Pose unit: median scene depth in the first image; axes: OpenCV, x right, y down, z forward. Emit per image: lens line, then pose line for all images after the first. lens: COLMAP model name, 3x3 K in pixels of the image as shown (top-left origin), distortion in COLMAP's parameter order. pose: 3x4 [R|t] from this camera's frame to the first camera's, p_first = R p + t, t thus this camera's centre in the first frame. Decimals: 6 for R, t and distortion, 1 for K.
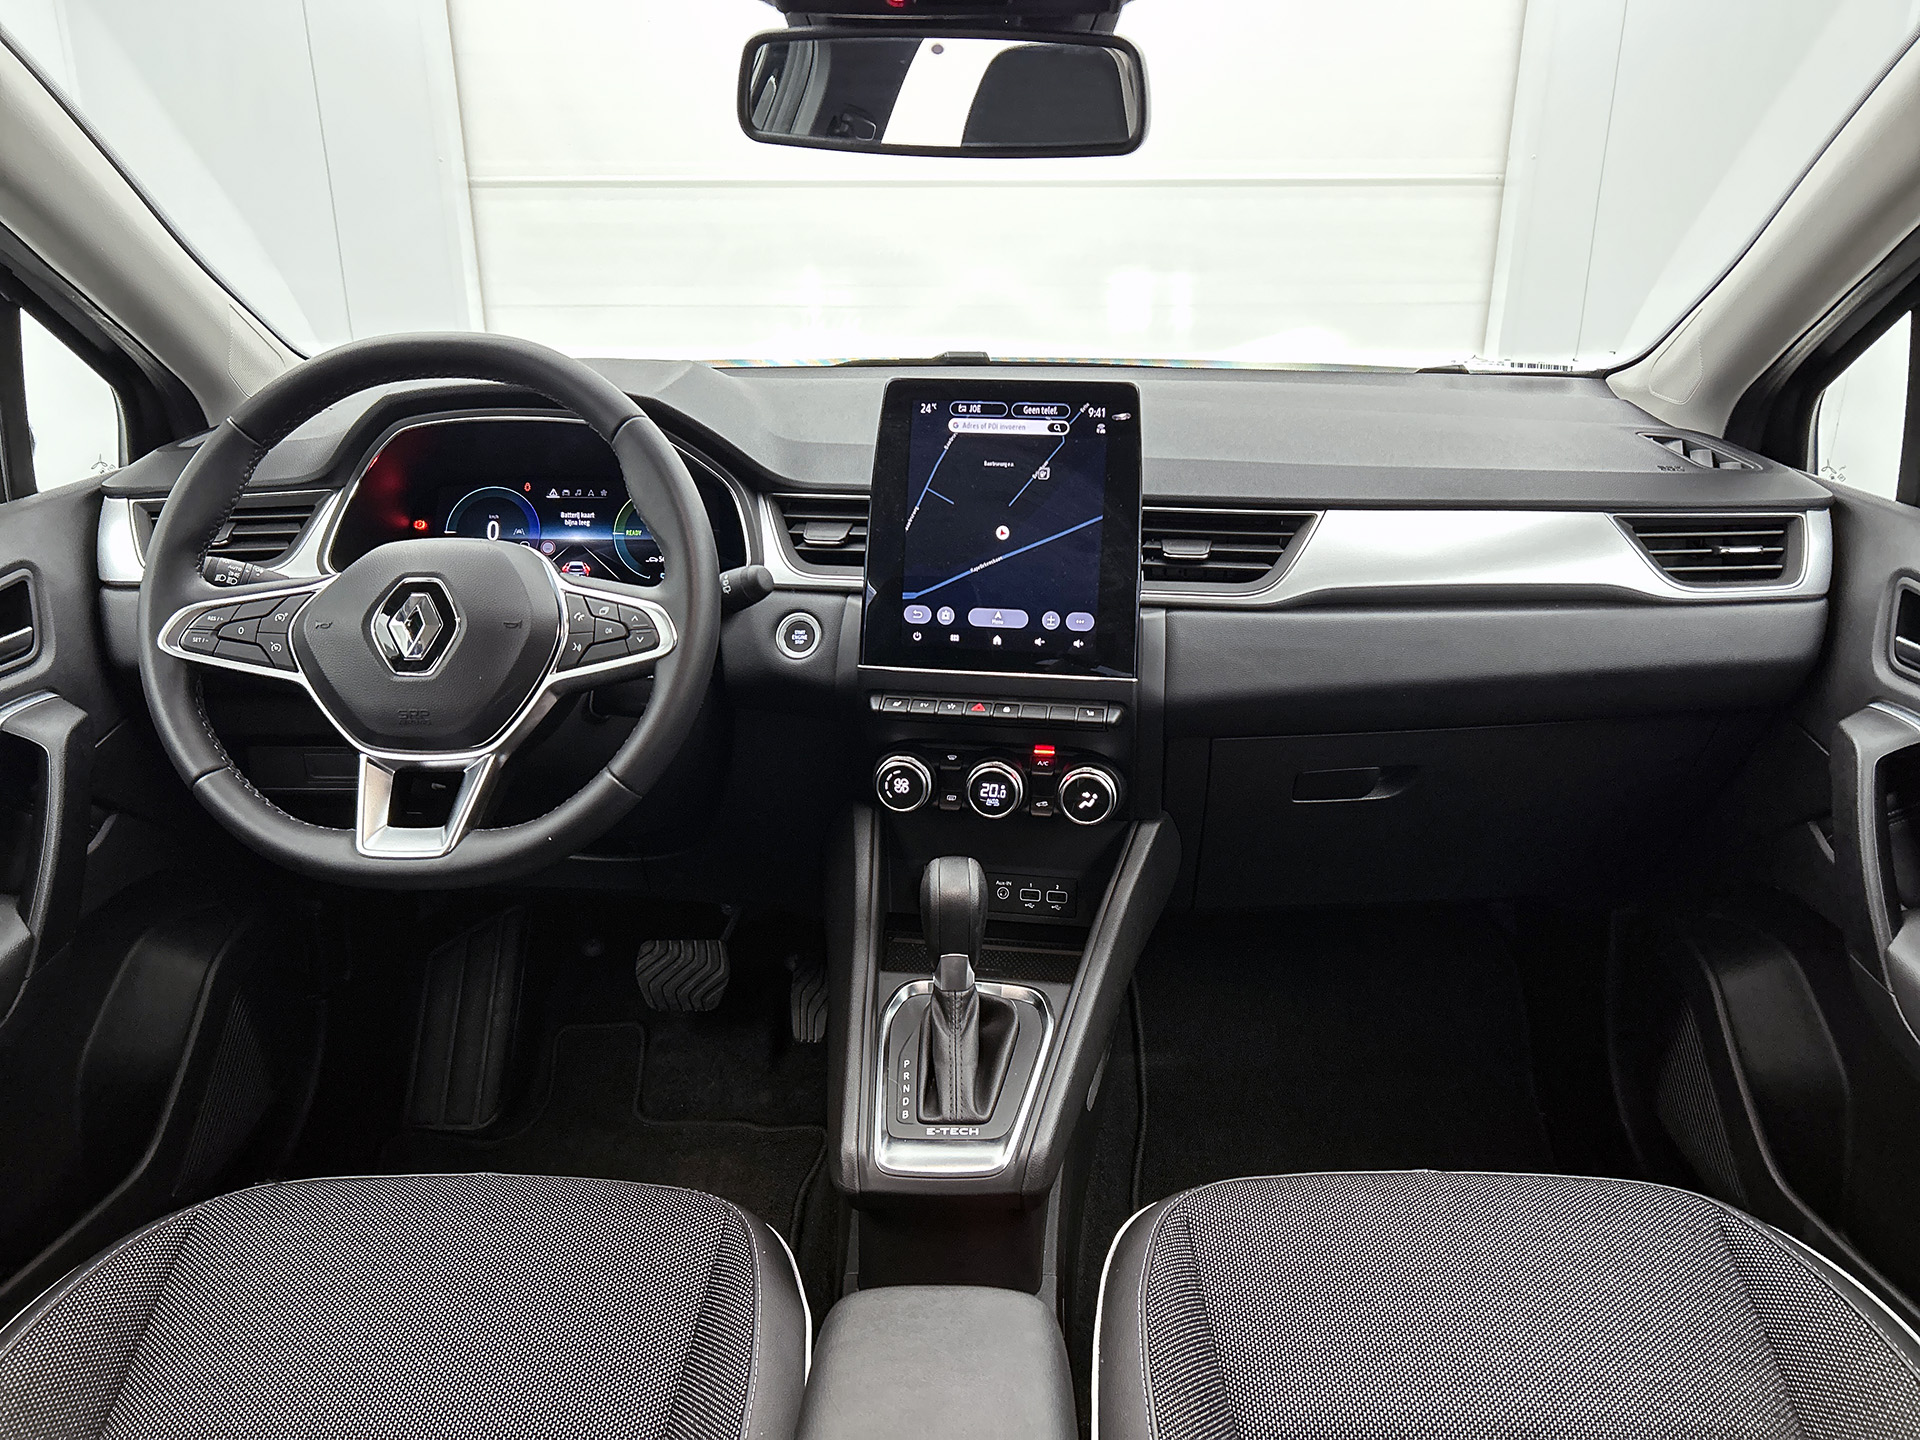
lens RADIAL K [[1393.0, 0, 960.0], [0, 1393.0, 720.0], [0, 0, 1]] dist [0.004674, -0.005685]
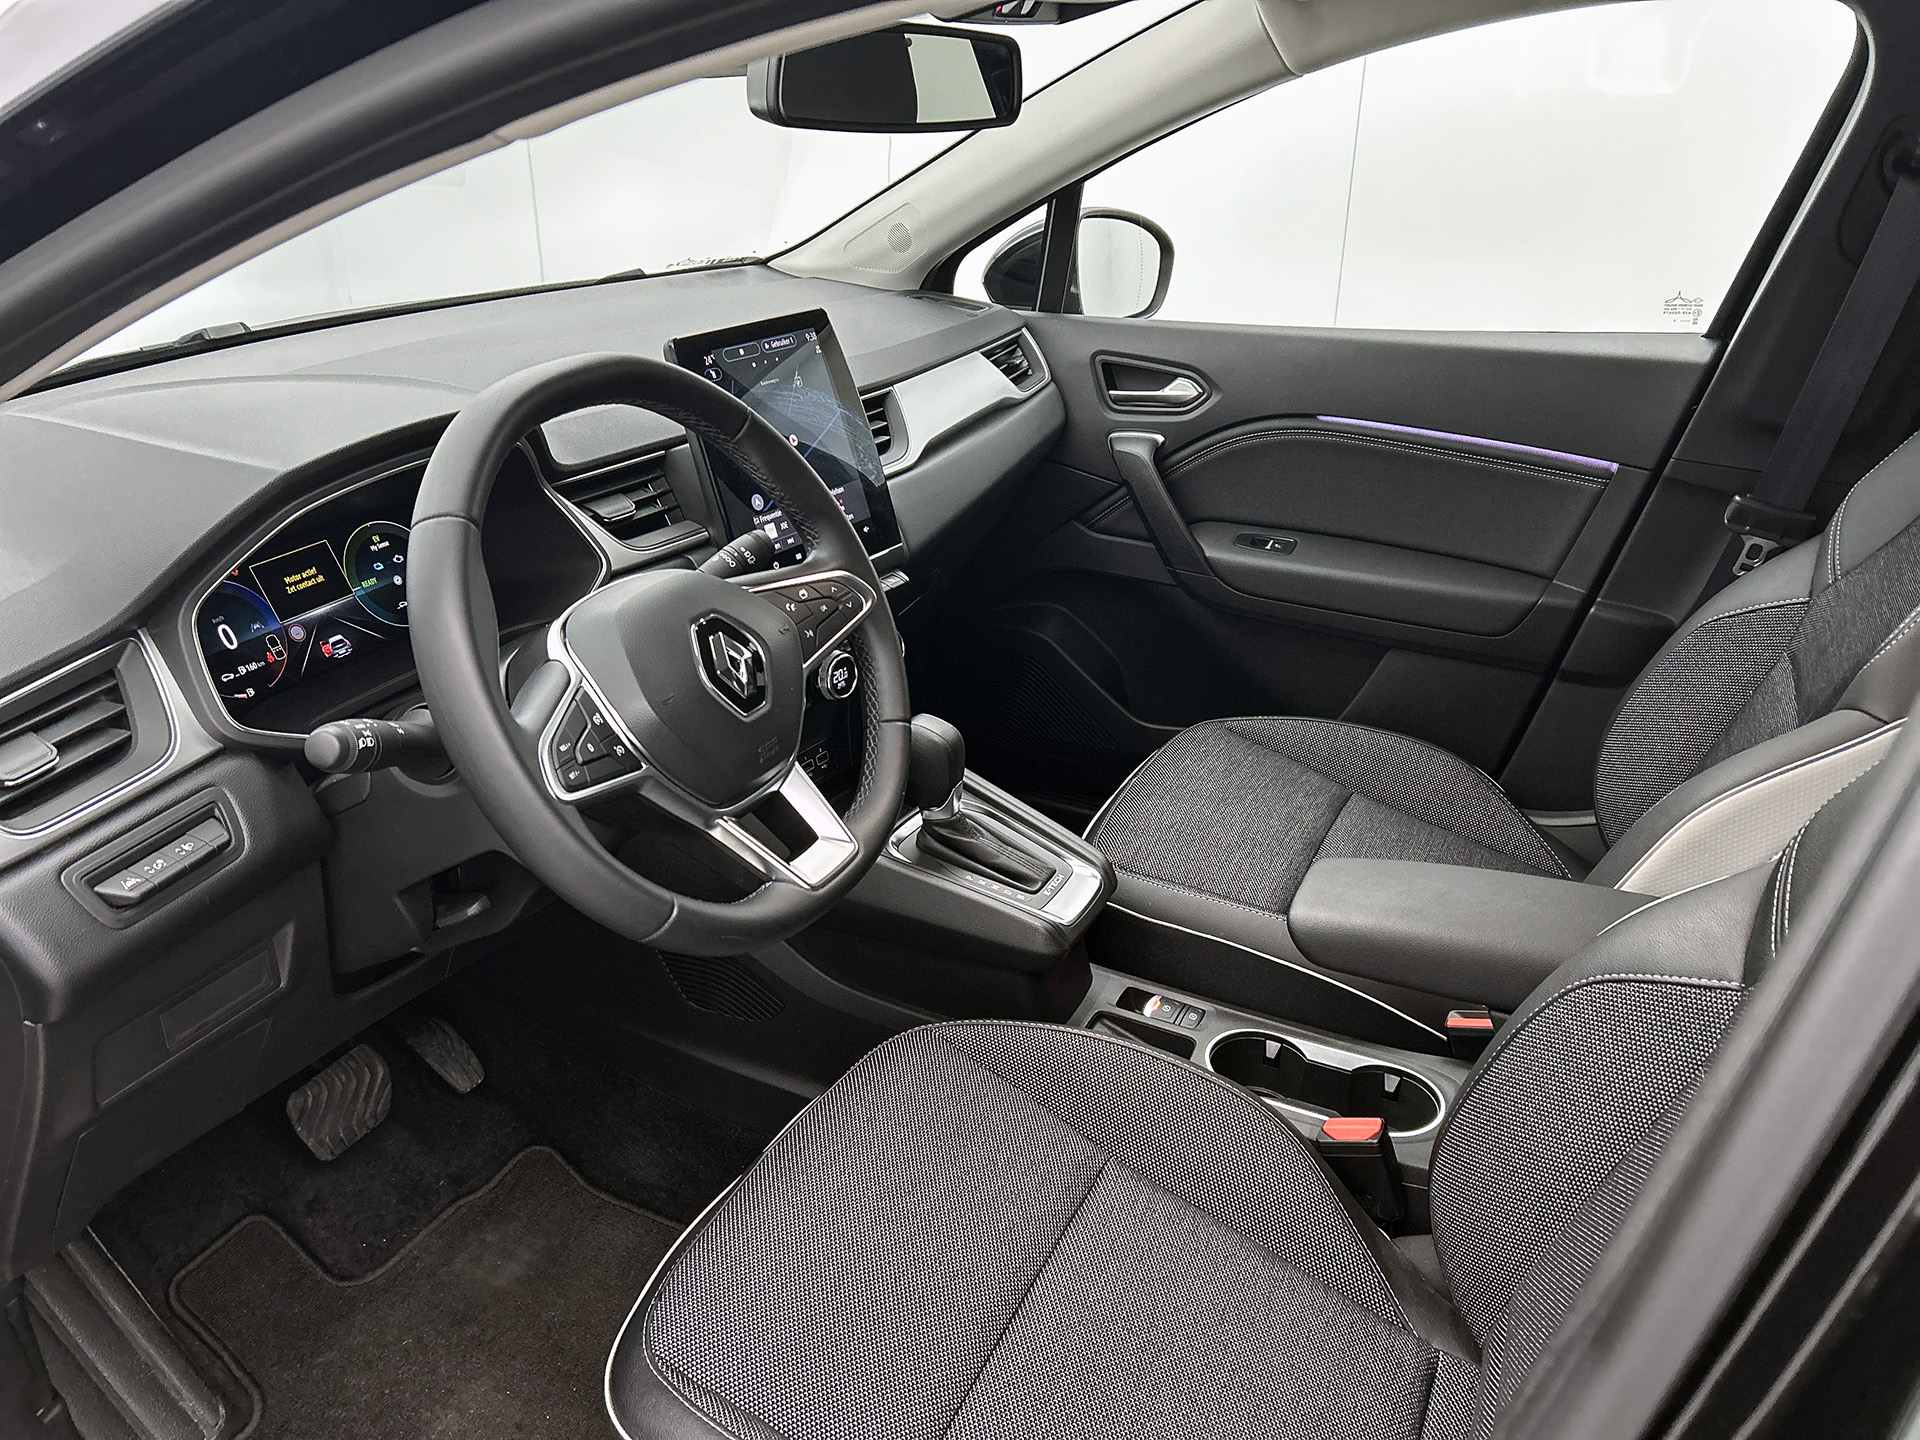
lens RADIAL K [[1393.0, 0, 960.0], [0, 1393.0, 720.0], [0, 0, 1]] dist [0.004674, -0.005685]
pose [[0.463797, -0.387569, 0.796670, -0.874627], [0.323300, 0.911263, 0.255101, -0.179007], [-0.824845, 0.139248, 0.547942, 0.278361]]
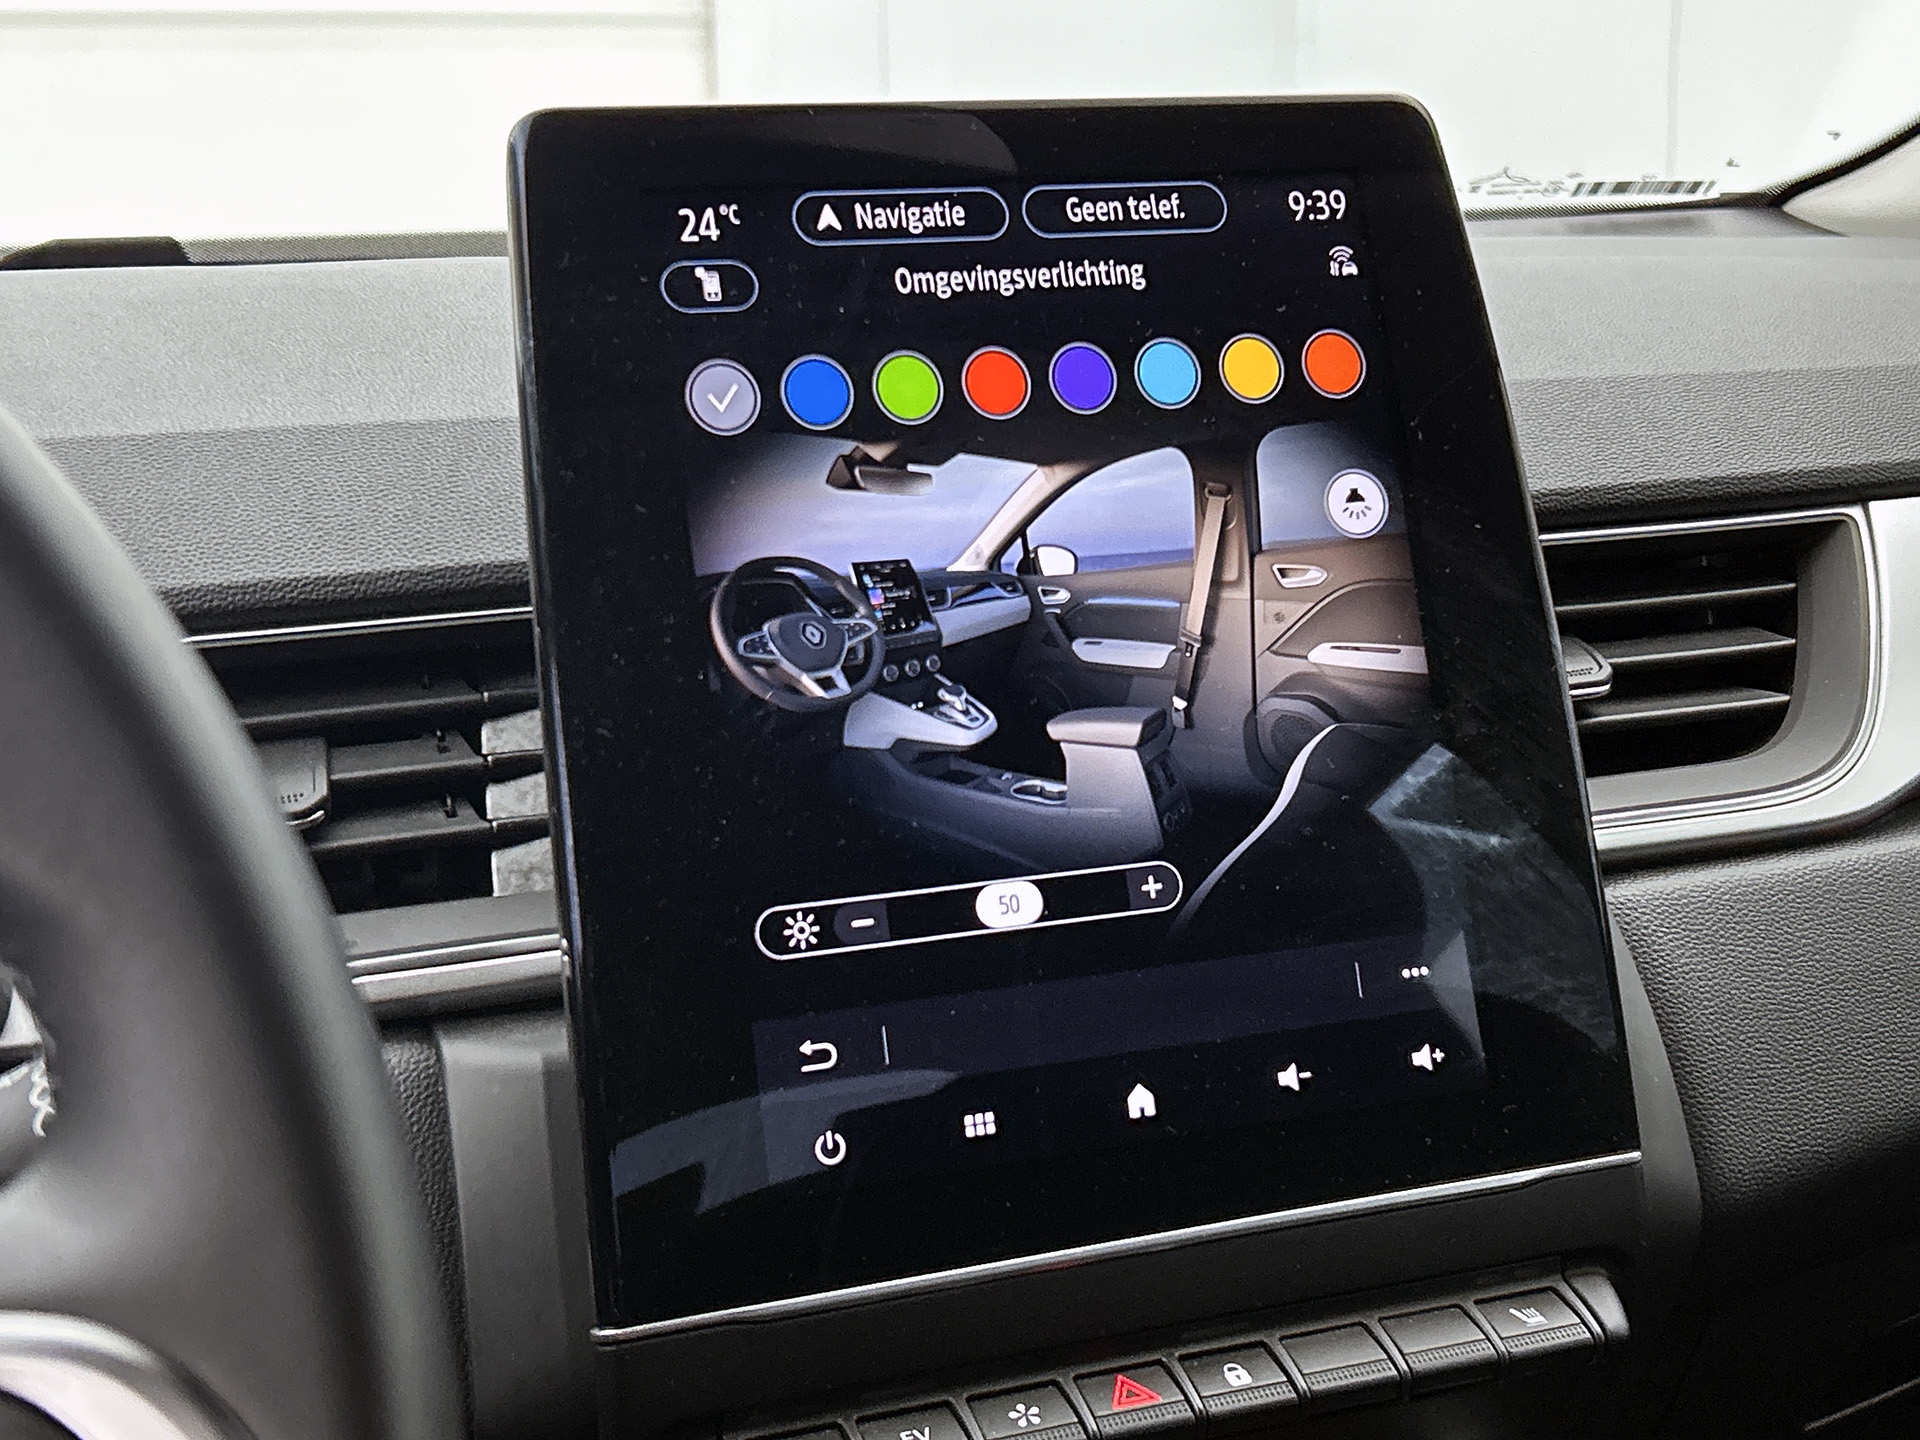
lens RADIAL K [[2719.3, 0, 960.0], [0, 2719.3, 720.0], [0, 0, 1]] dist [-0.013390, -0.054415]
pose [[0.879953, -0.124059, 0.458576, -0.208537], [0.188620, 0.977190, -0.097579, -0.080194], [-0.436011, 0.172362, 0.883281, 0.553041]]
